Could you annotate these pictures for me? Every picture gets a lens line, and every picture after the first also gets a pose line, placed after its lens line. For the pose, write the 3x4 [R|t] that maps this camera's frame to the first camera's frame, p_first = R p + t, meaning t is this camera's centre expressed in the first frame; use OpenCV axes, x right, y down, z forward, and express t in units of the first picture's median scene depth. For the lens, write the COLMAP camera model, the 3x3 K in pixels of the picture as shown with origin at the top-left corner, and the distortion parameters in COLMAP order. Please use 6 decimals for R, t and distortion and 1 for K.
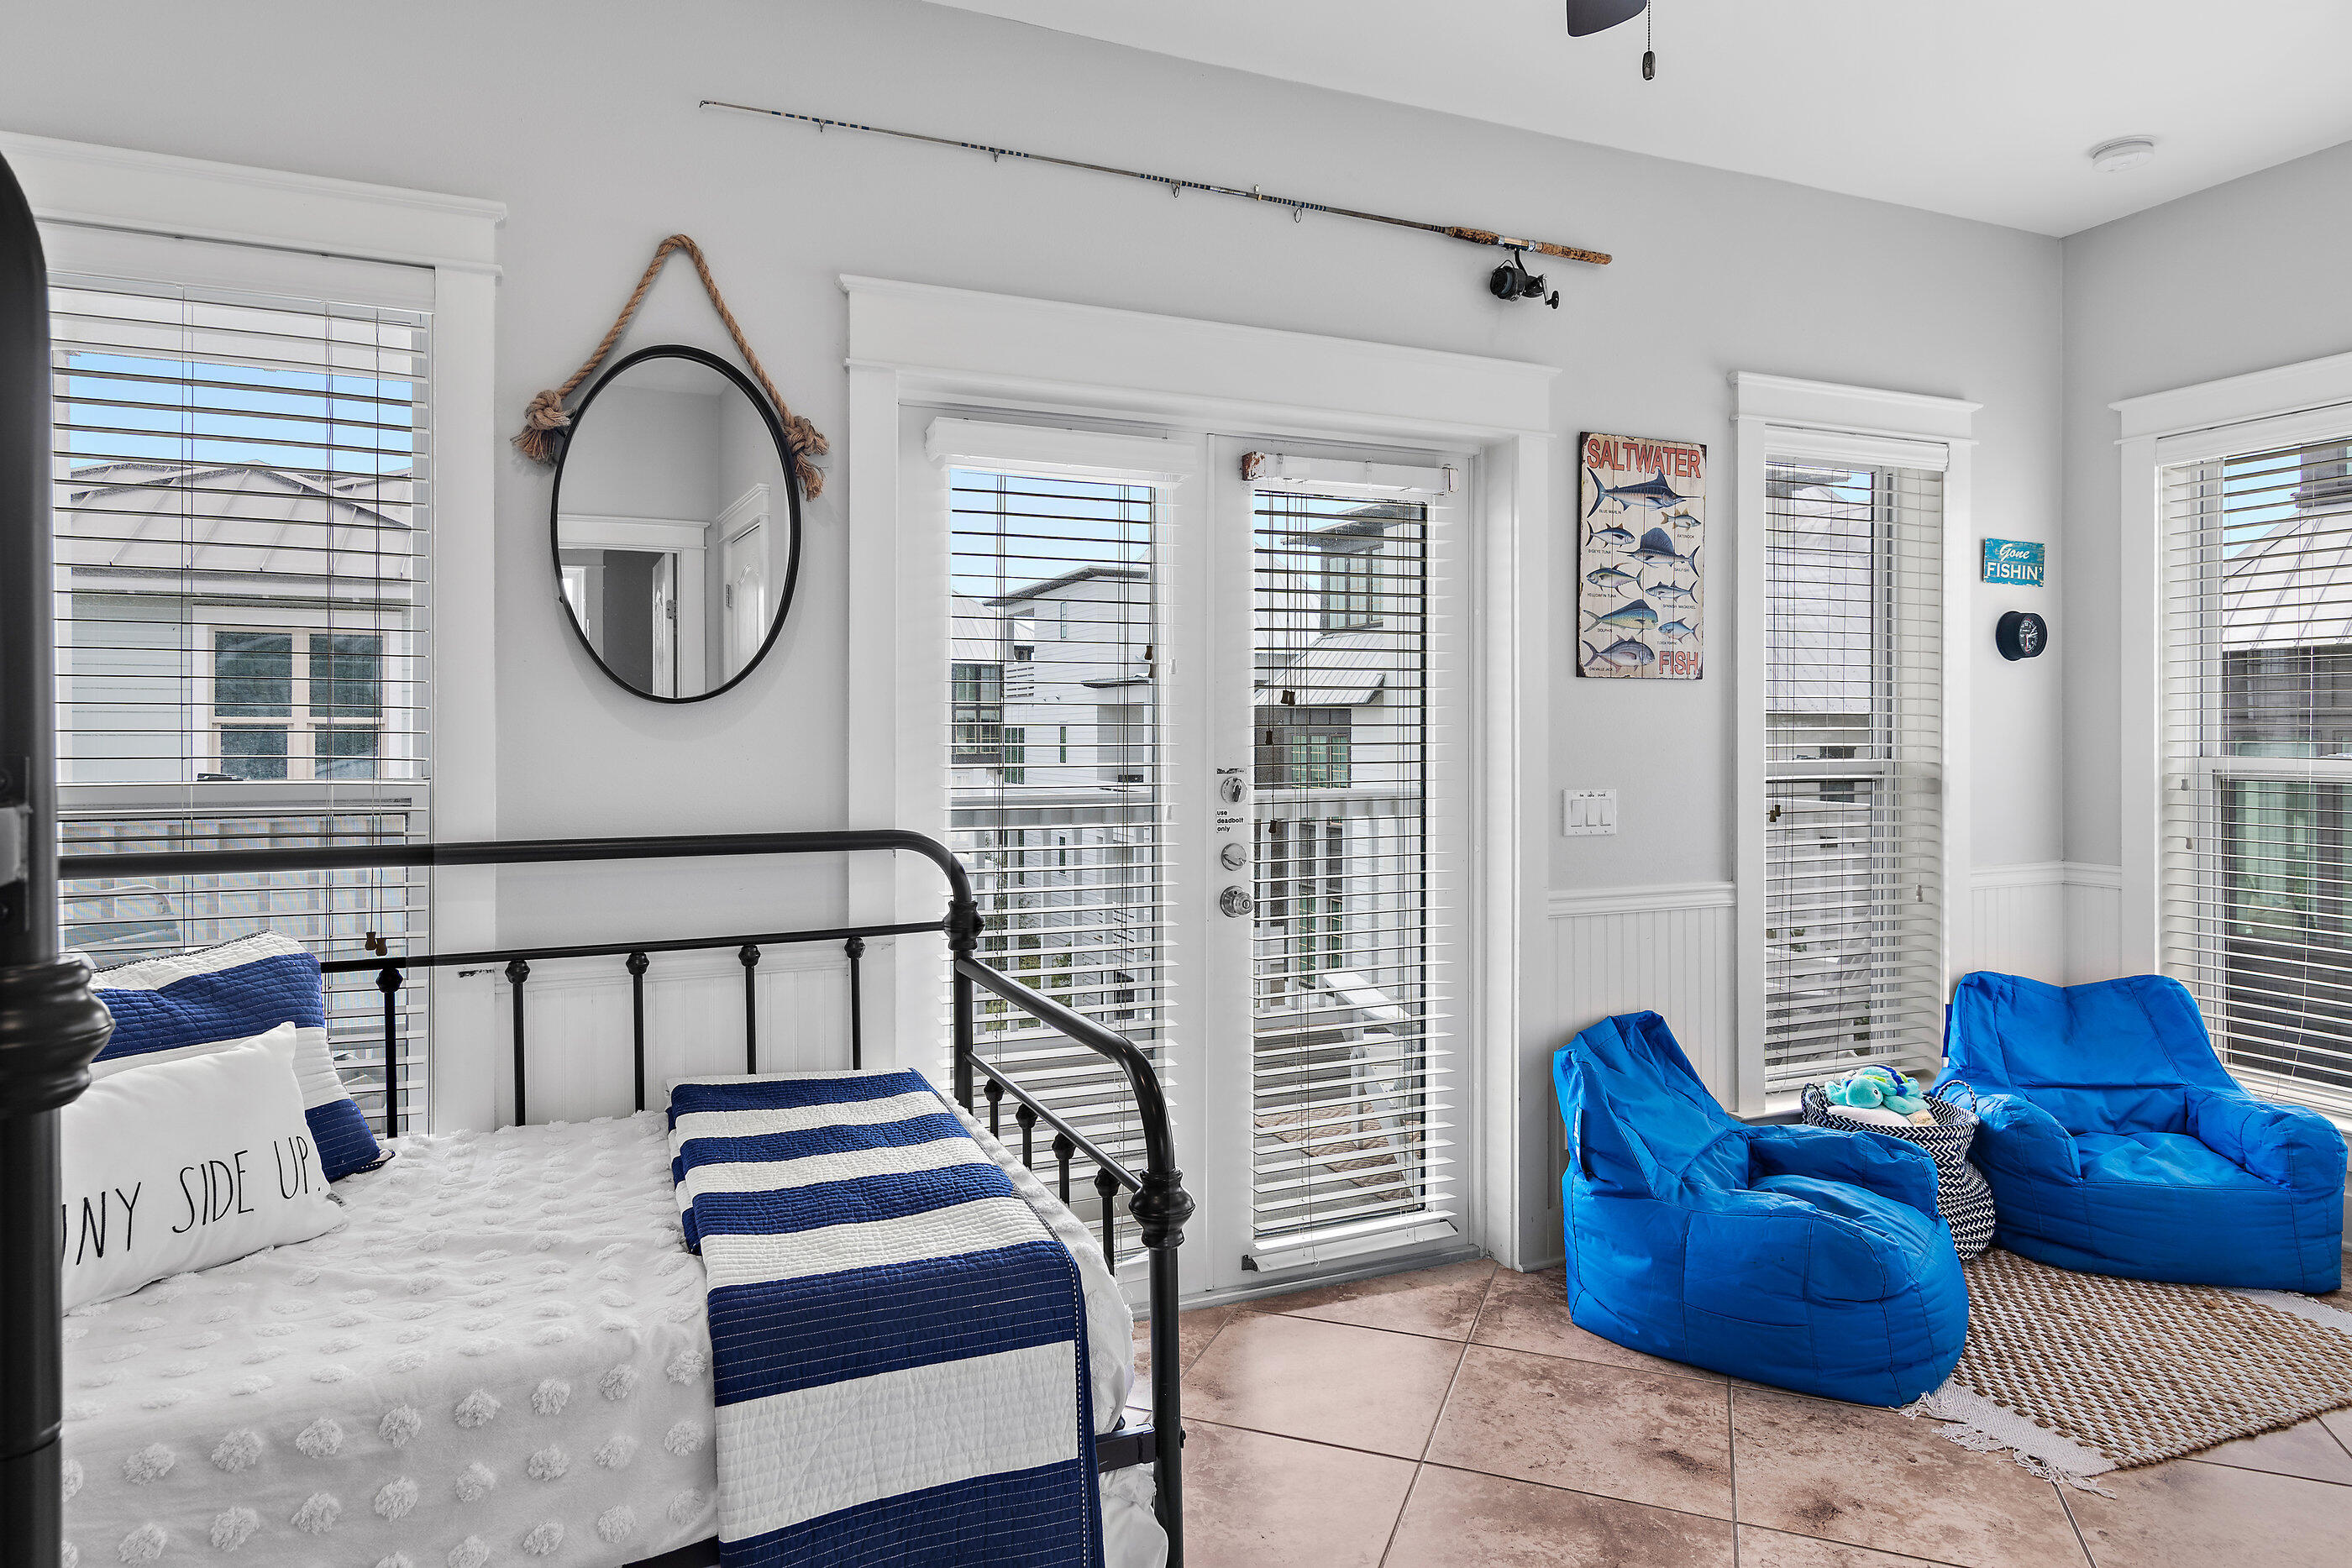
lens RADIAL K [[1408.5, 0, 1177.2], [0, 1408.5, 739.3], [0, 0, 1]] dist [0.024595, -0.001489]
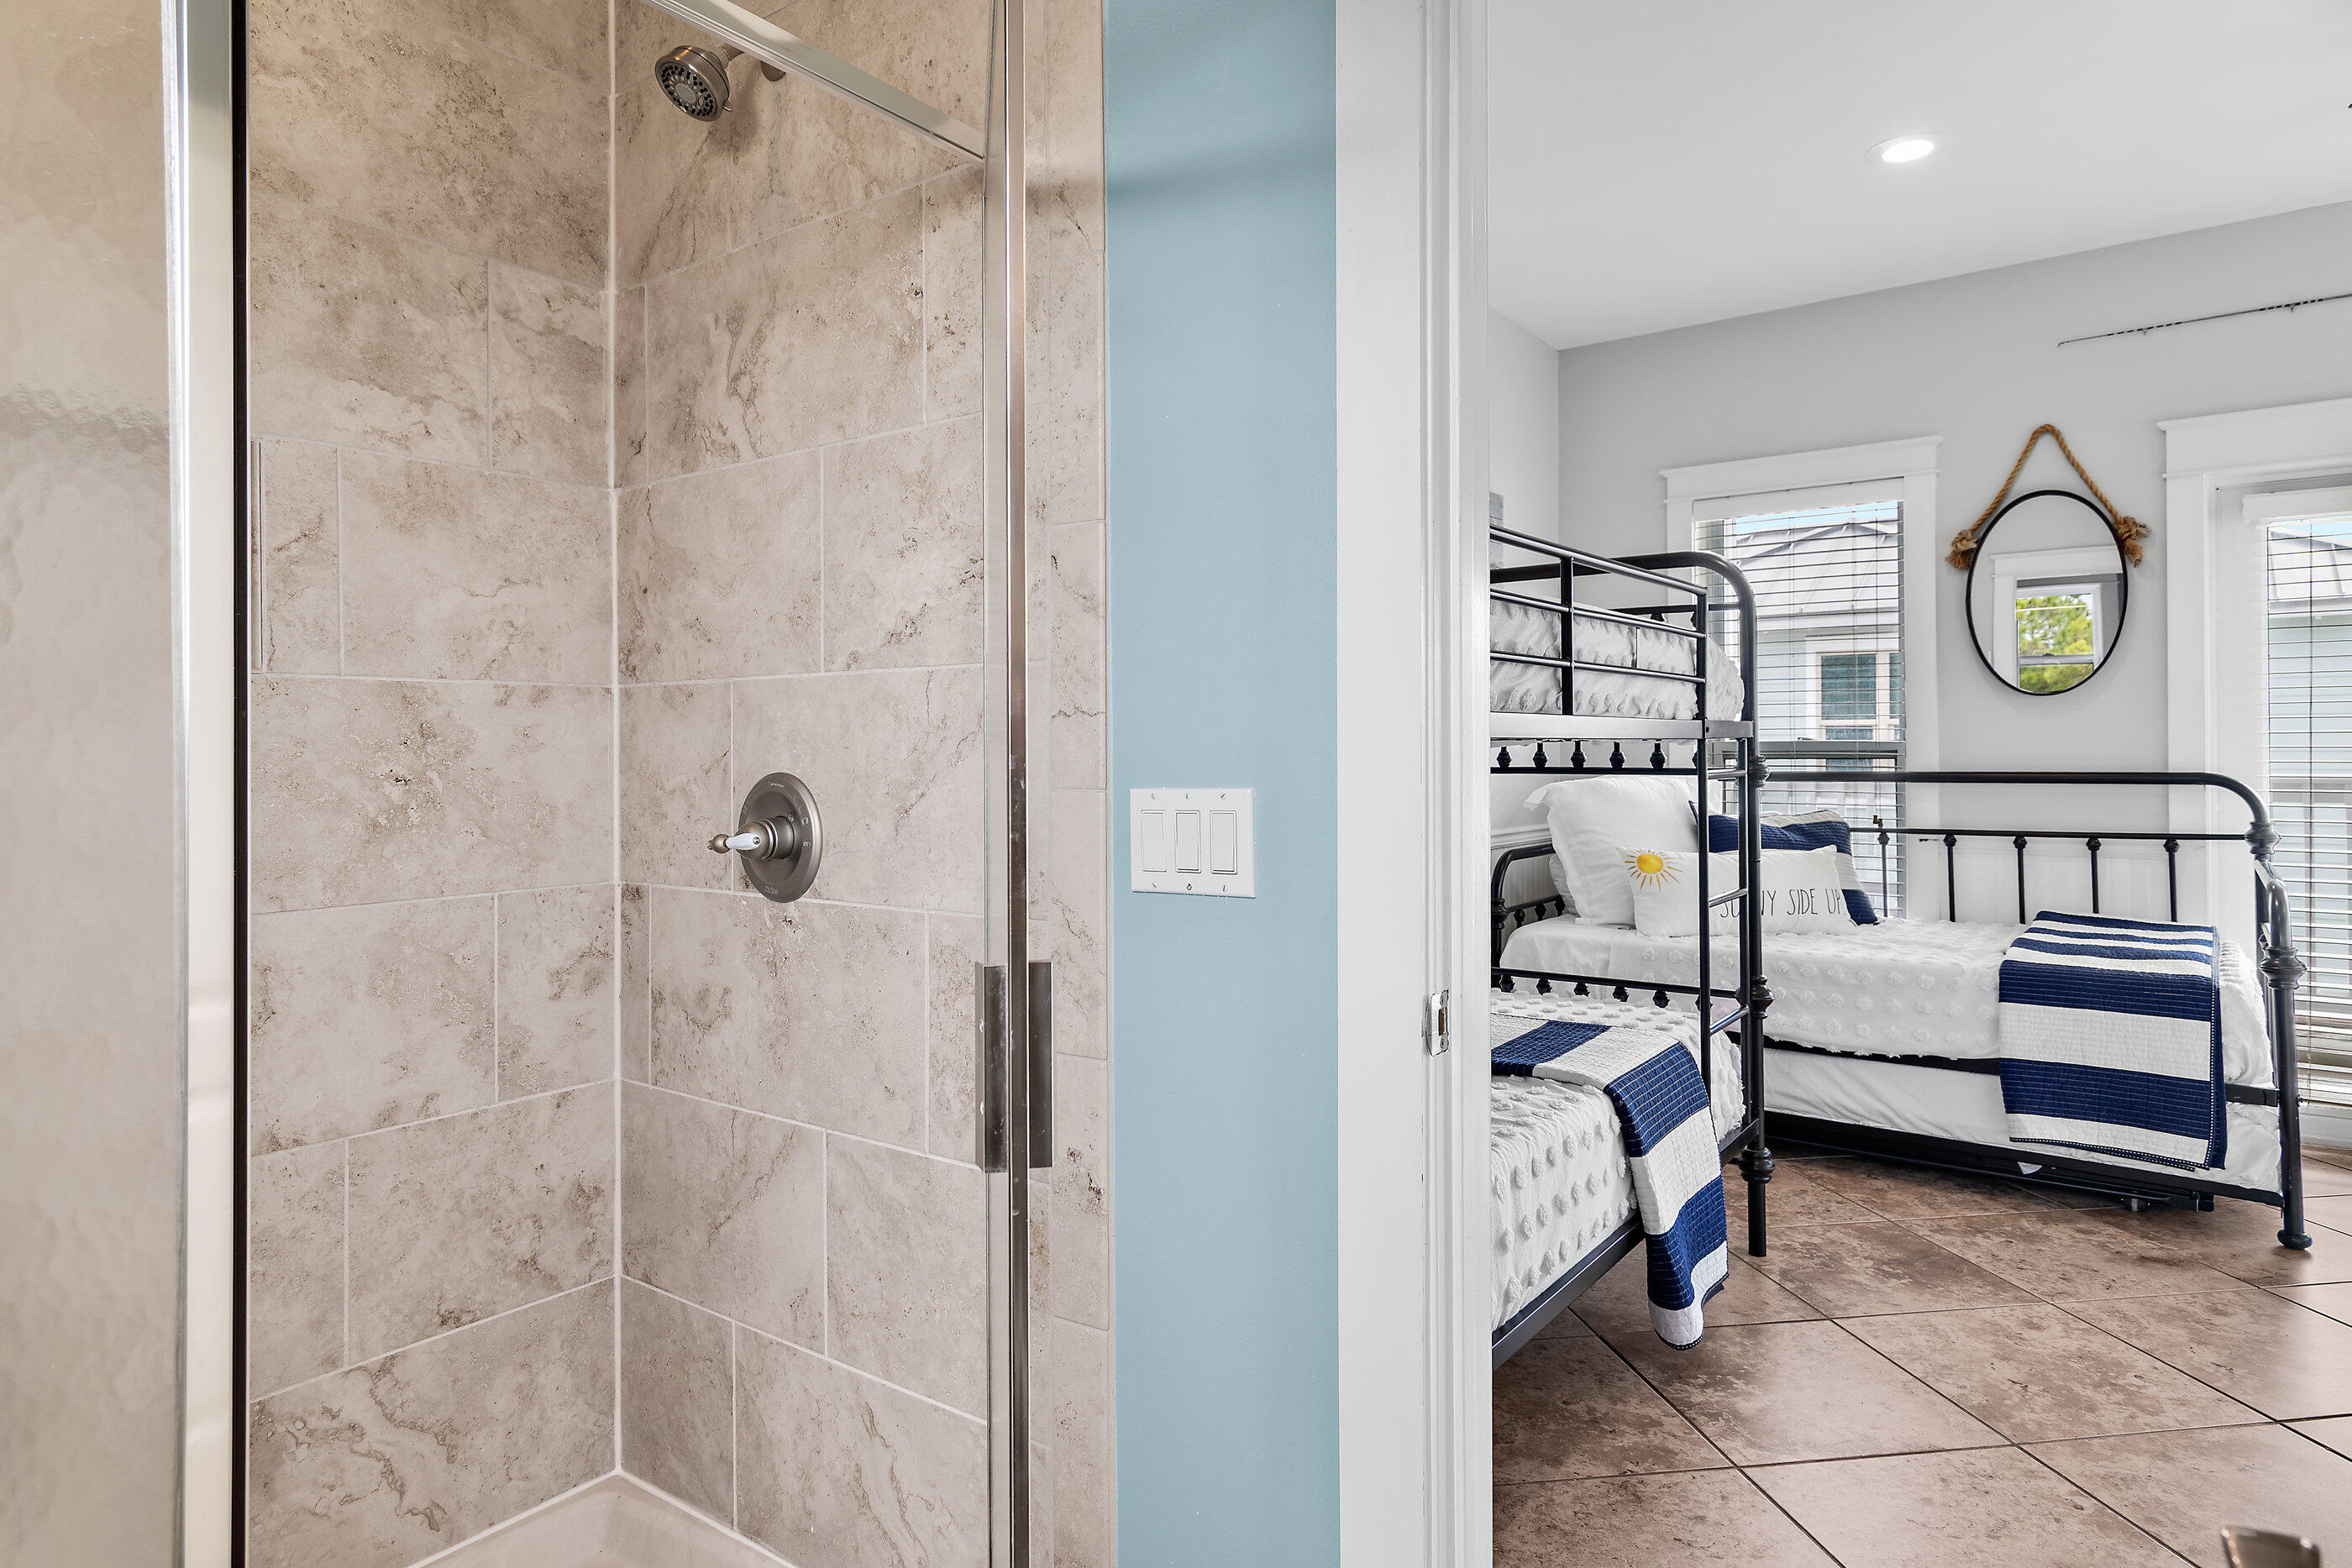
lens RADIAL K [[1338.3, 0, 1163.1], [0, 1338.3, 728.6], [0, 0, 1]] dist [0.006958, 0.001630]
pose [[0.491099, -0.012608, -0.871012, 0.562638], [0.004780, 0.999919, -0.011779, 0.030117], [0.871090, 0.001621, 0.491120, -0.769219]]
